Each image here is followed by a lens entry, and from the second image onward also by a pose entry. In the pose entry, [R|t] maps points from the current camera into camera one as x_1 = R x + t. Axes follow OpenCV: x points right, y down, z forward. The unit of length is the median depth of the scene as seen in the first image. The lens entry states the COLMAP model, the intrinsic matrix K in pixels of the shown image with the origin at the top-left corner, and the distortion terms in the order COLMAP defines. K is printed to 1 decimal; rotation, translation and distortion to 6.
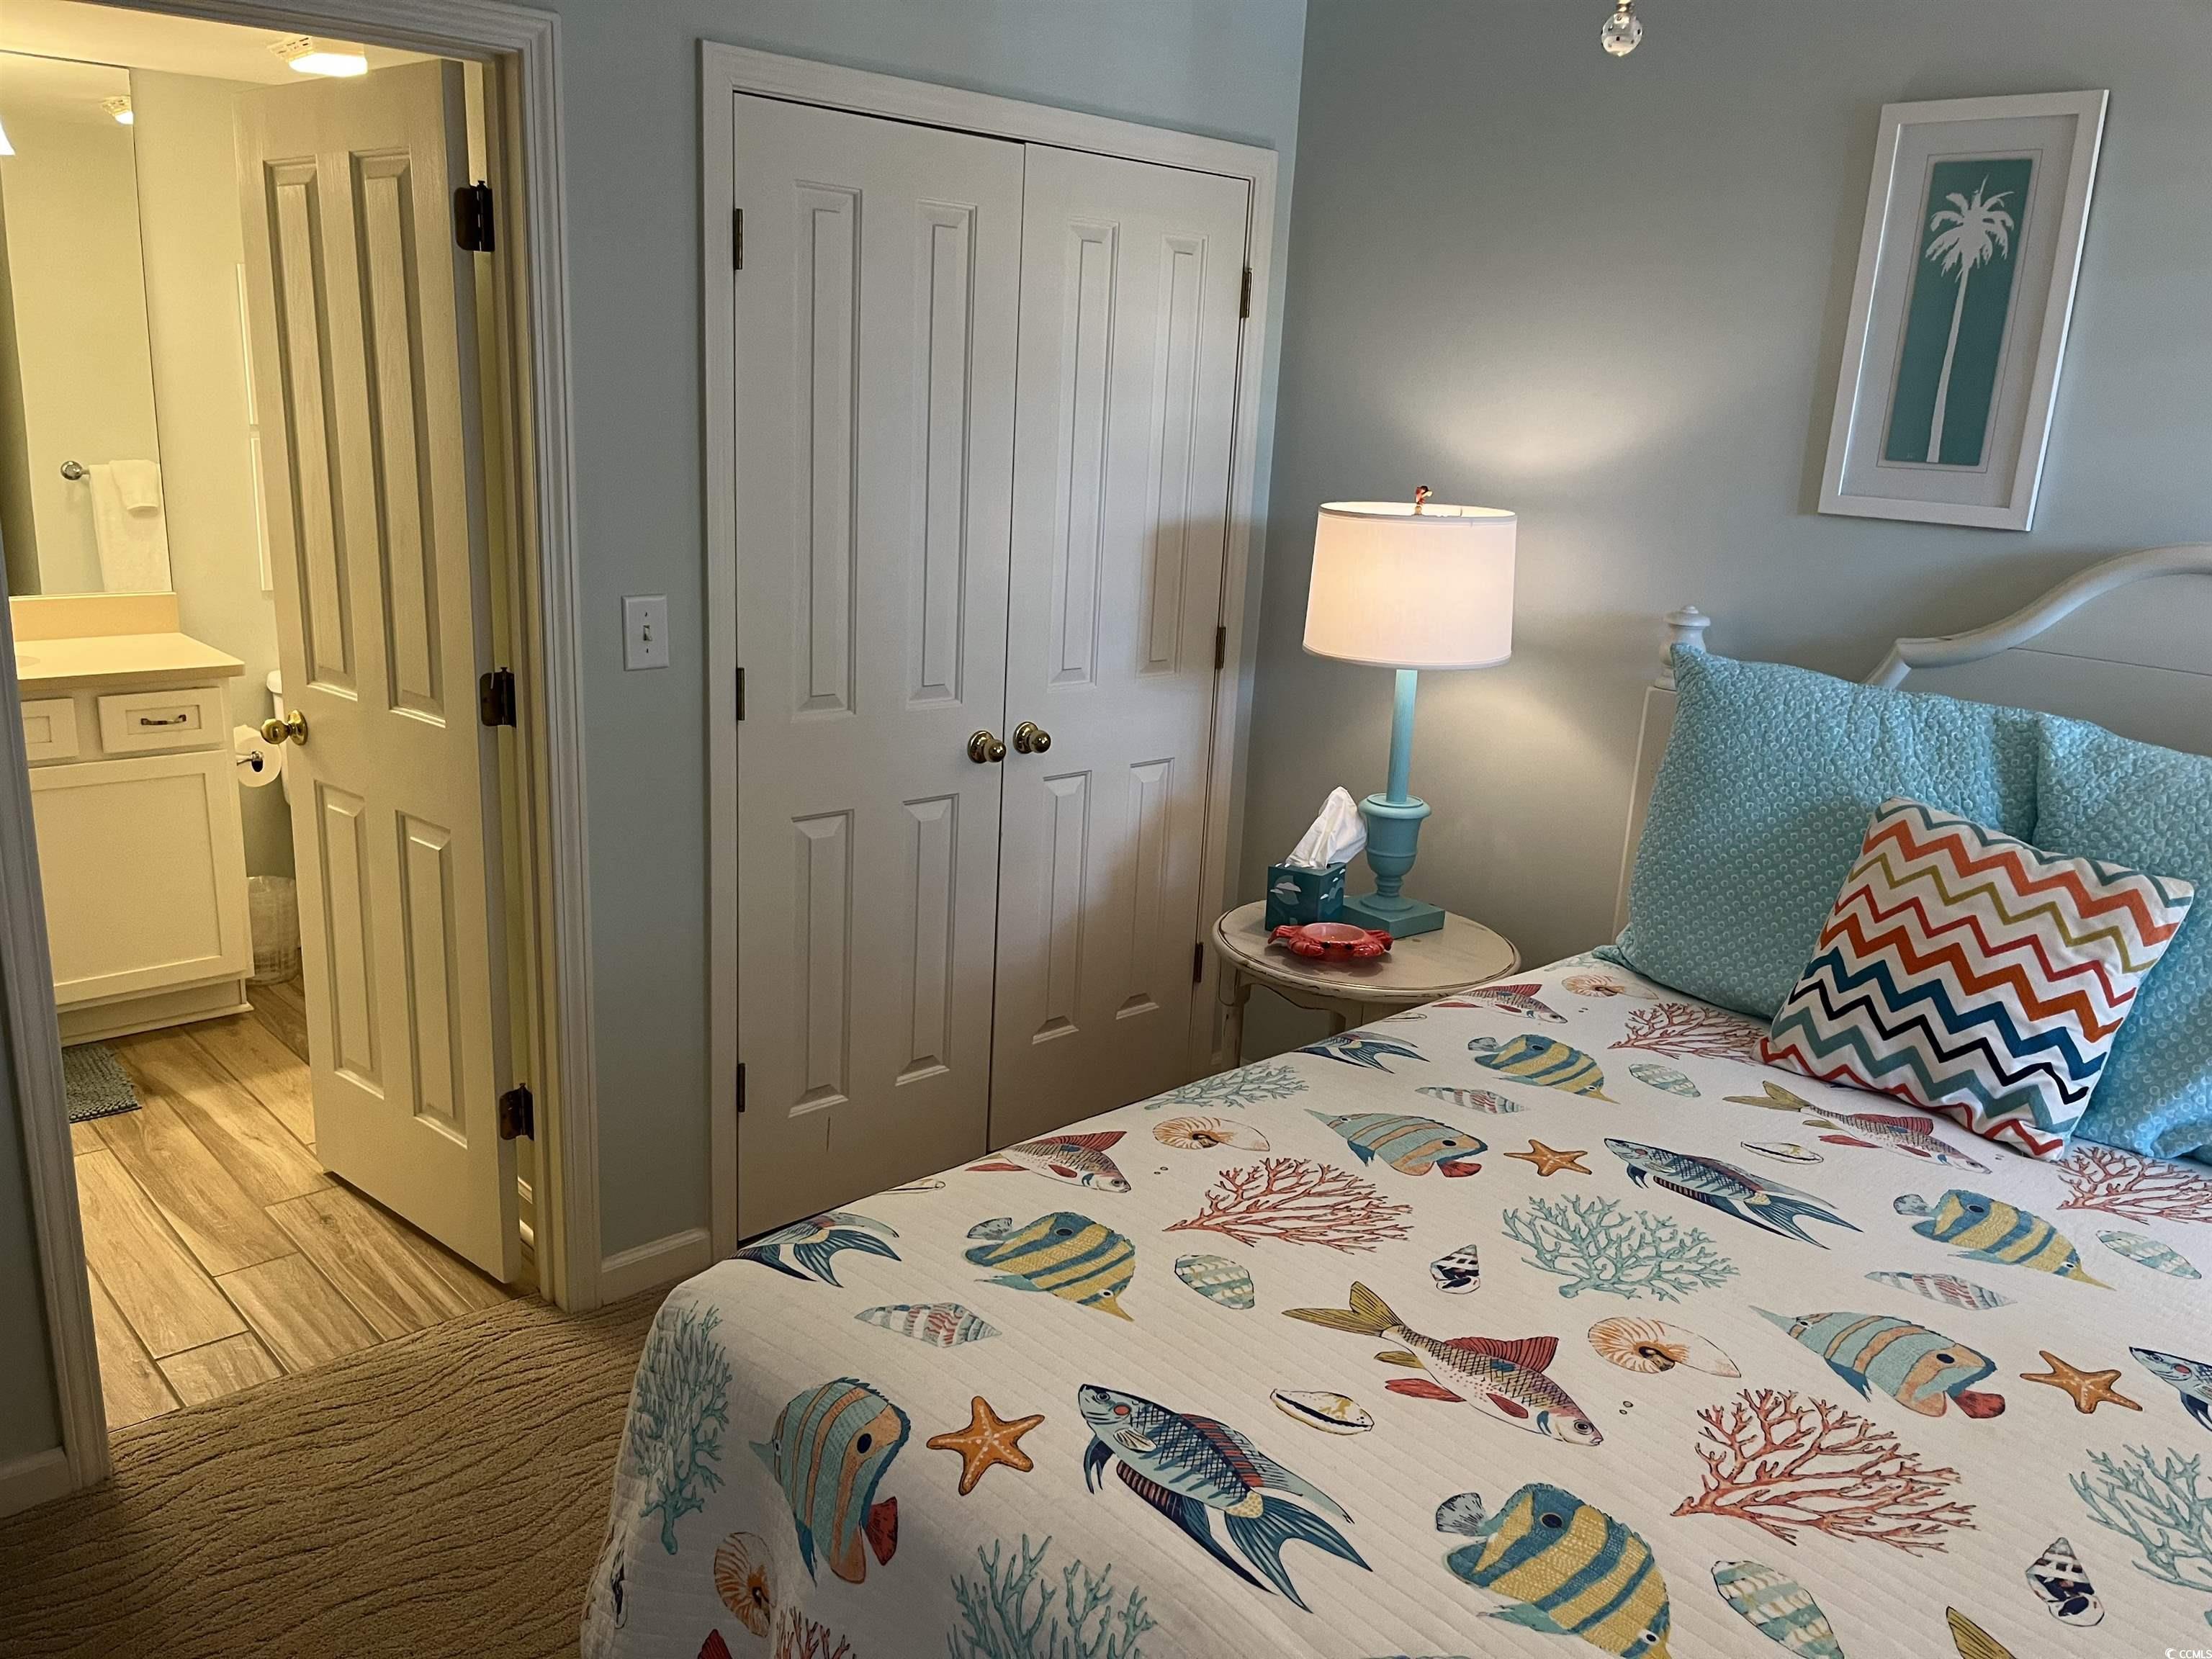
lens RADIAL K [[1681.0, 0, 1087.8], [0, 1681.0, 842.5], [0, 0, 1]] dist [0.061041, -0.081405]
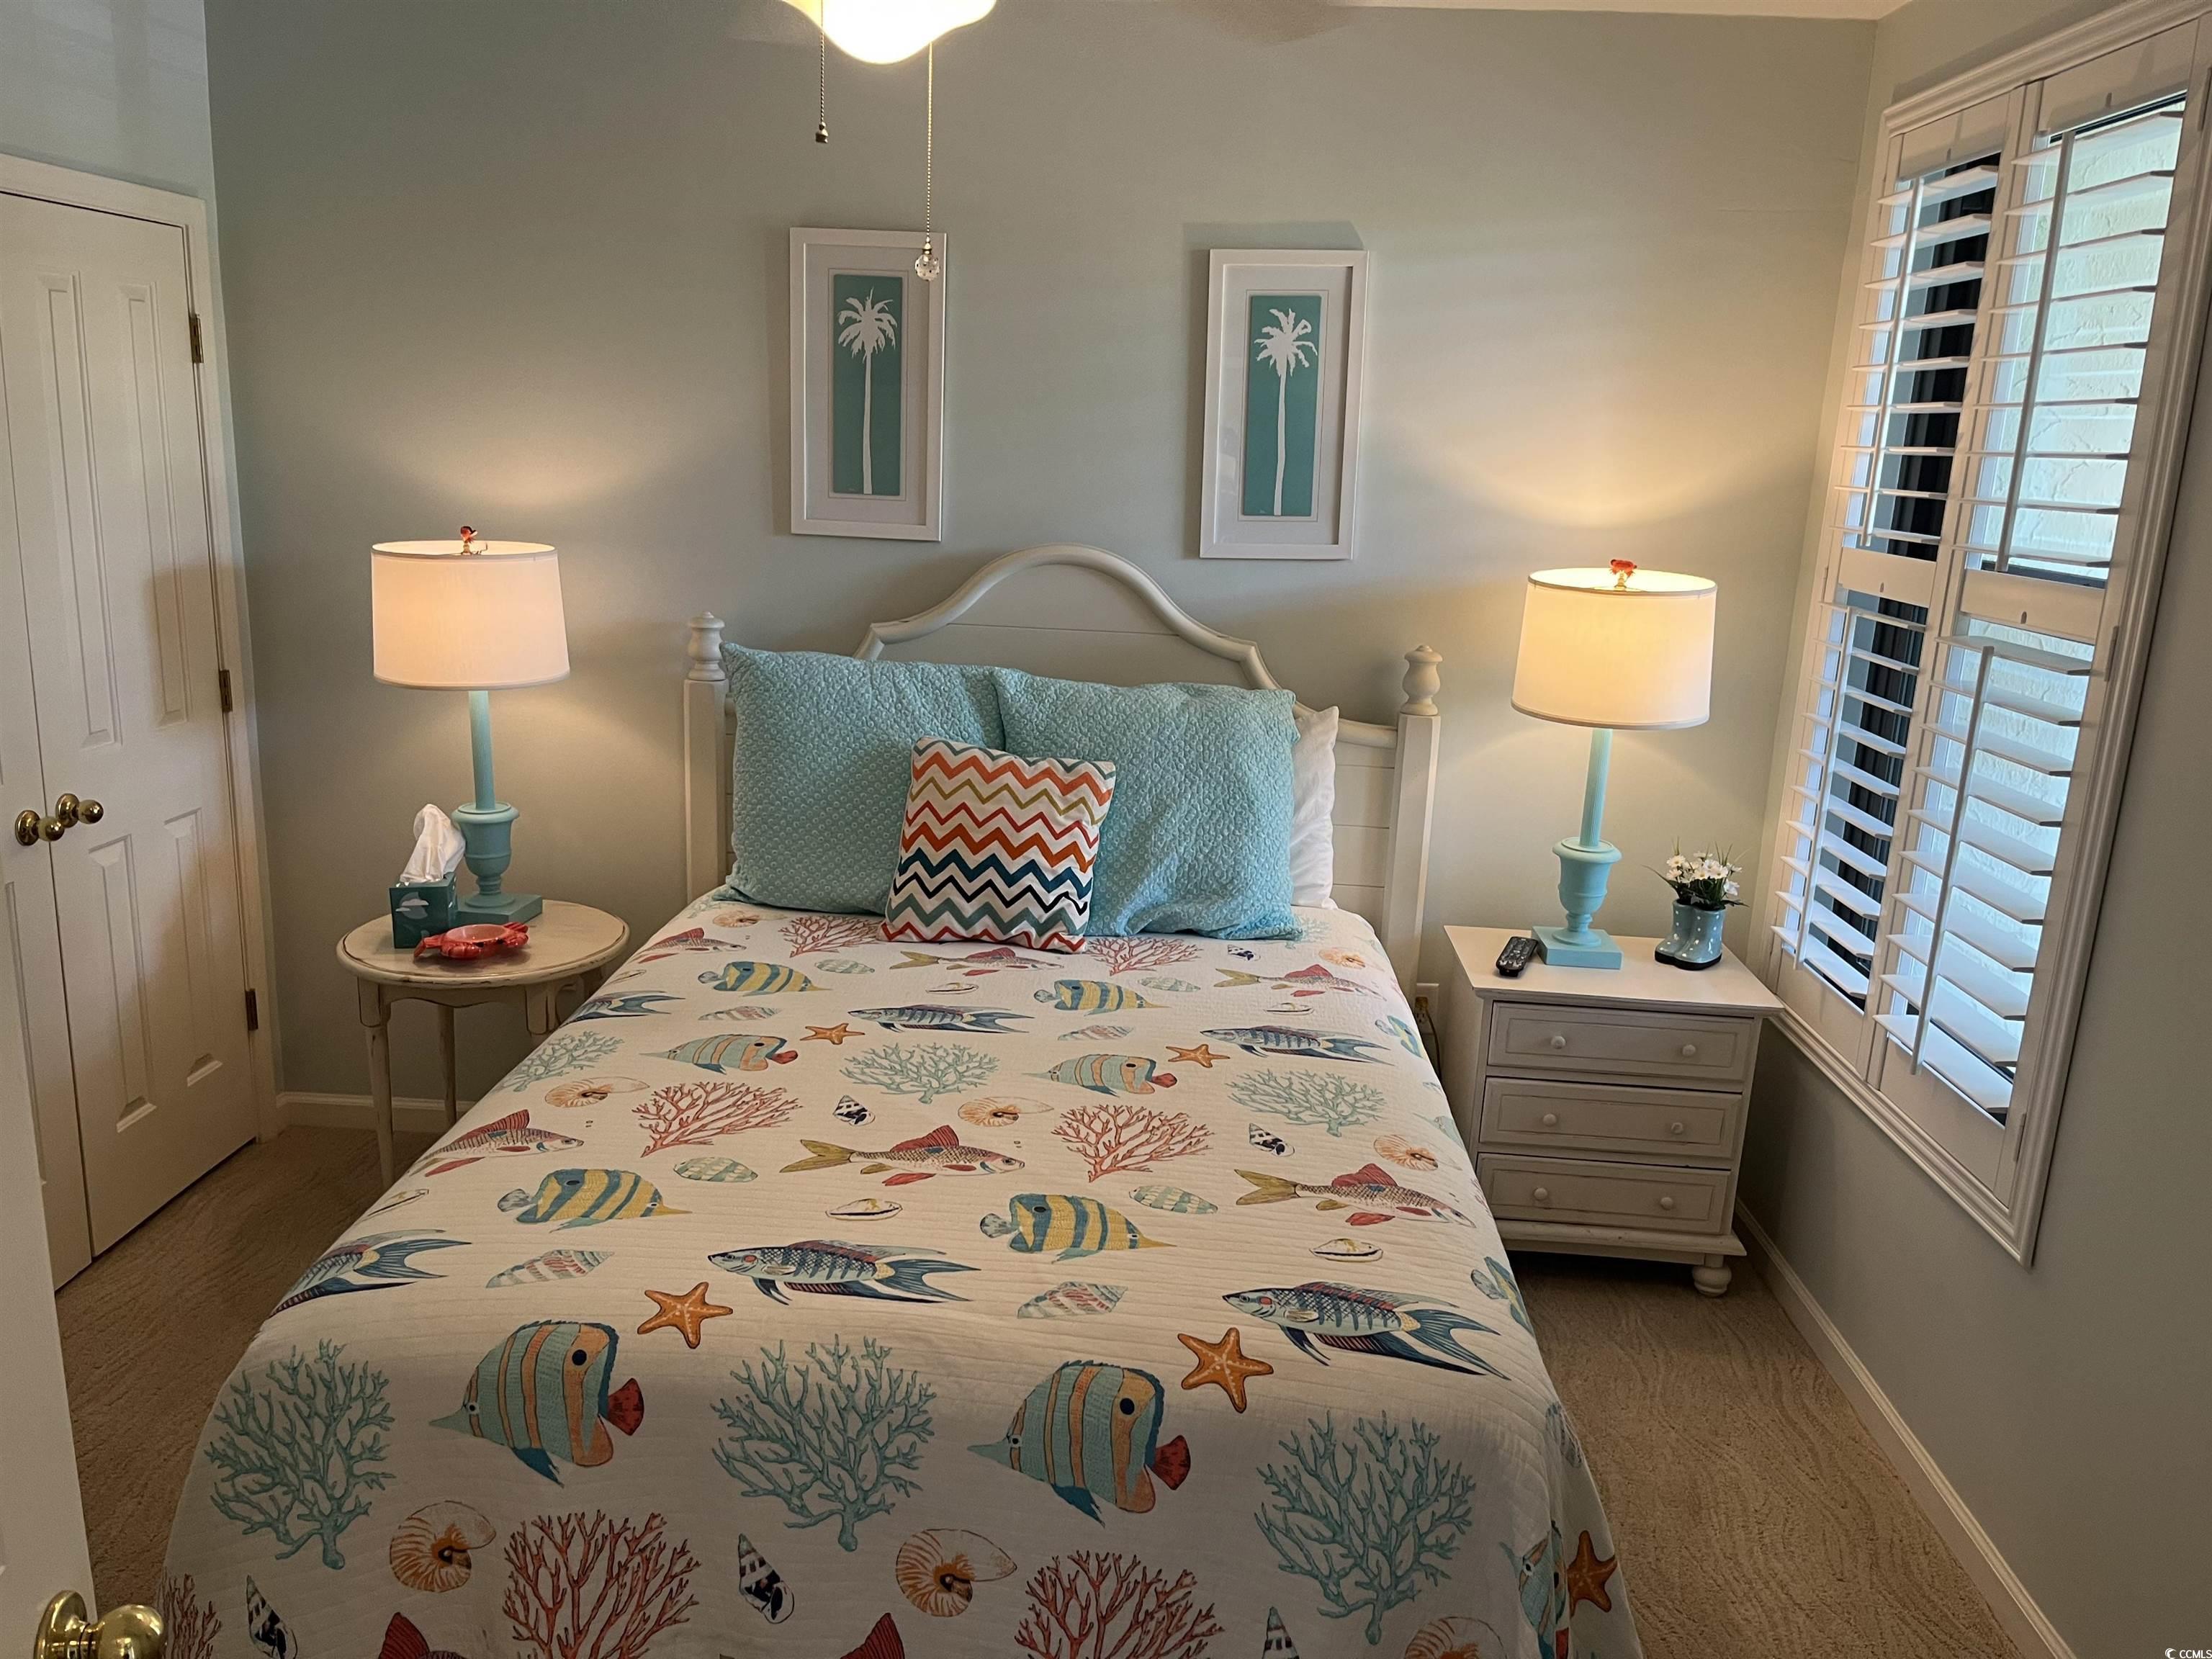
lens RADIAL K [[1681.0, 0, 1089.7], [0, 1681.0, 841.9], [0, 0, 1]] dist [0.061041, -0.081405]
pose [[0.710356, -0.183519, 0.679496, -0.397247], [0.177252, 0.980939, 0.079630, -0.028190], [-0.681158, 0.063877, 0.729345, -0.109006]]
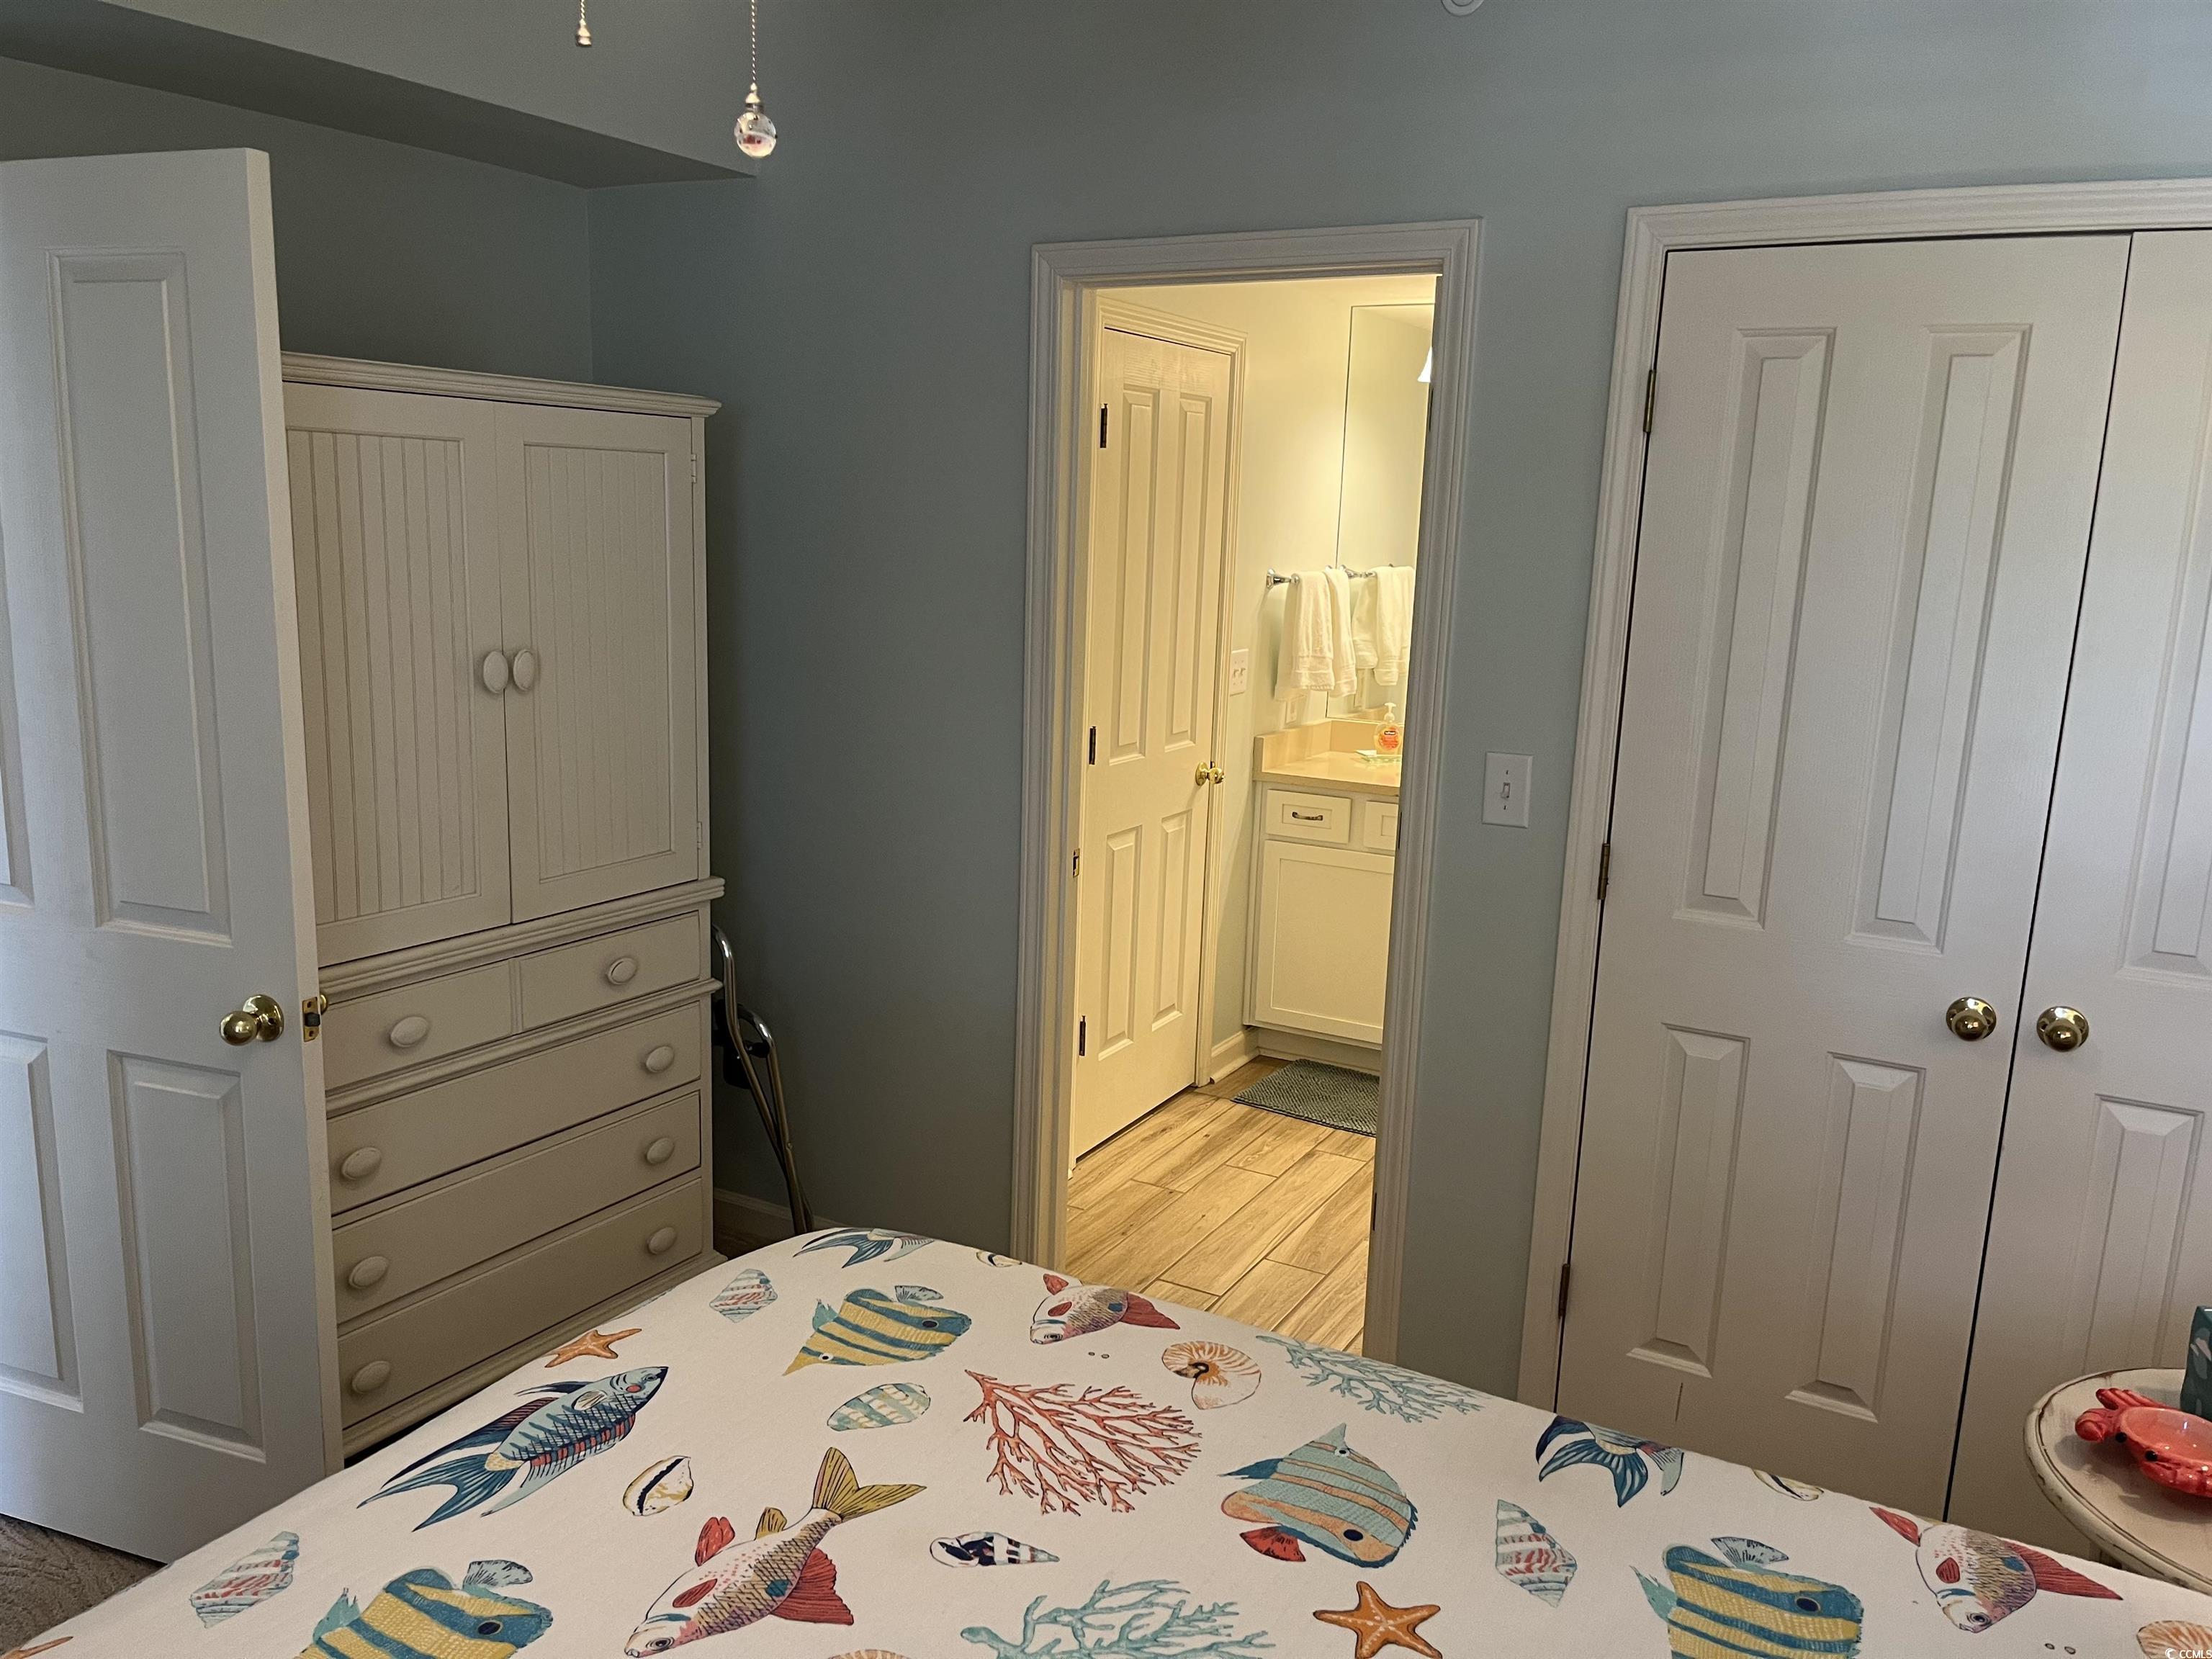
lens RADIAL K [[1681.0, 0, 1093.8], [0, 1681.0, 842.0], [0, 0, 1]] dist [0.061041, -0.081405]
pose [[0.315849, 0.151607, -0.936619, 0.714240], [-0.262127, 0.962675, 0.067430, -0.113548], [0.911882, 0.224216, 0.343800, 0.505058]]
